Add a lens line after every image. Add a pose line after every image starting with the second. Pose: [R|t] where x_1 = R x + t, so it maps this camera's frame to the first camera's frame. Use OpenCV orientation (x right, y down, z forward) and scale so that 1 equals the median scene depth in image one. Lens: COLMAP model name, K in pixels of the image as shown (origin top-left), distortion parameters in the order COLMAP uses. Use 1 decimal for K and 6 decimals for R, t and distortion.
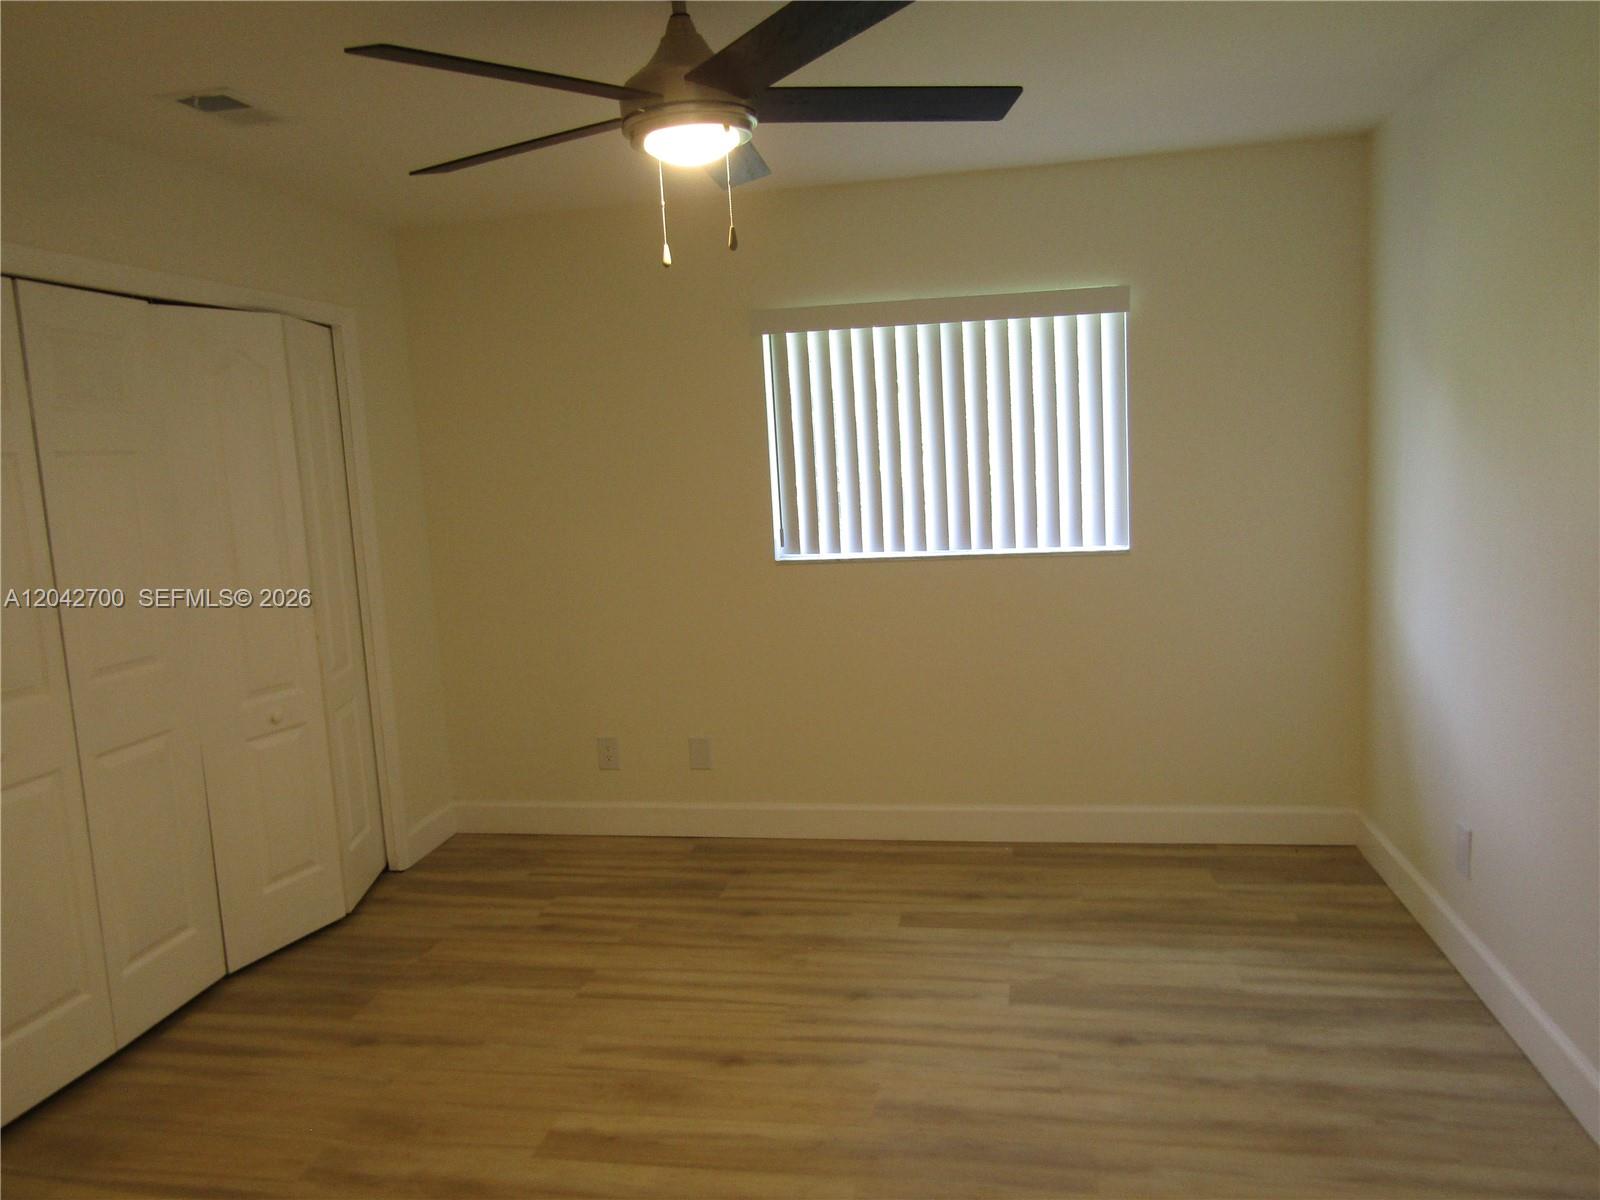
lens RADIAL K [[1136.7, 0, 800.6], [0, 1136.7, 596.7], [0, 0, 1]] dist [-0.028032, 0.015810]
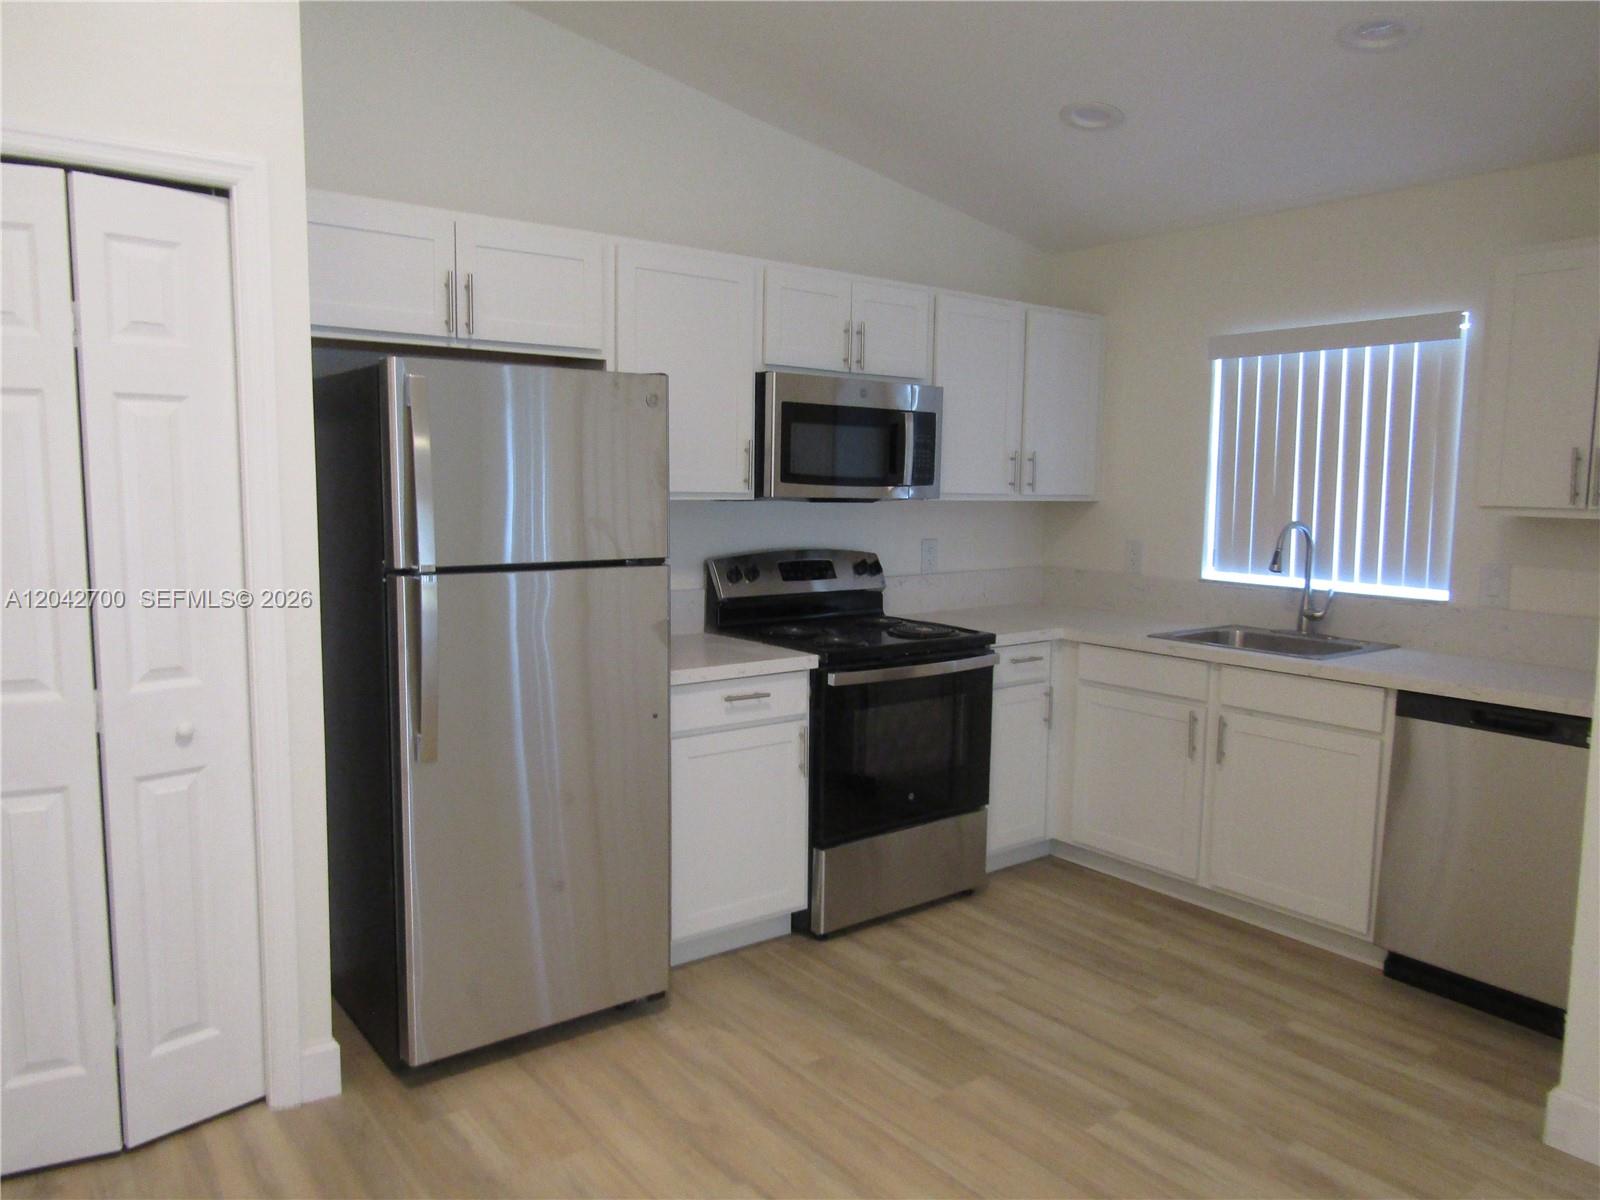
lens RADIAL K [[1136.7, 0, 800.8], [0, 1136.7, 598.4], [0, 0, 1]] dist [-0.028032, 0.015810]
pose [[0.740400, 0.134681, -0.658536, 0.234094], [-0.142757, 0.988877, 0.041738, -0.086524], [0.656832, 0.063108, 0.751391, 0.724544]]
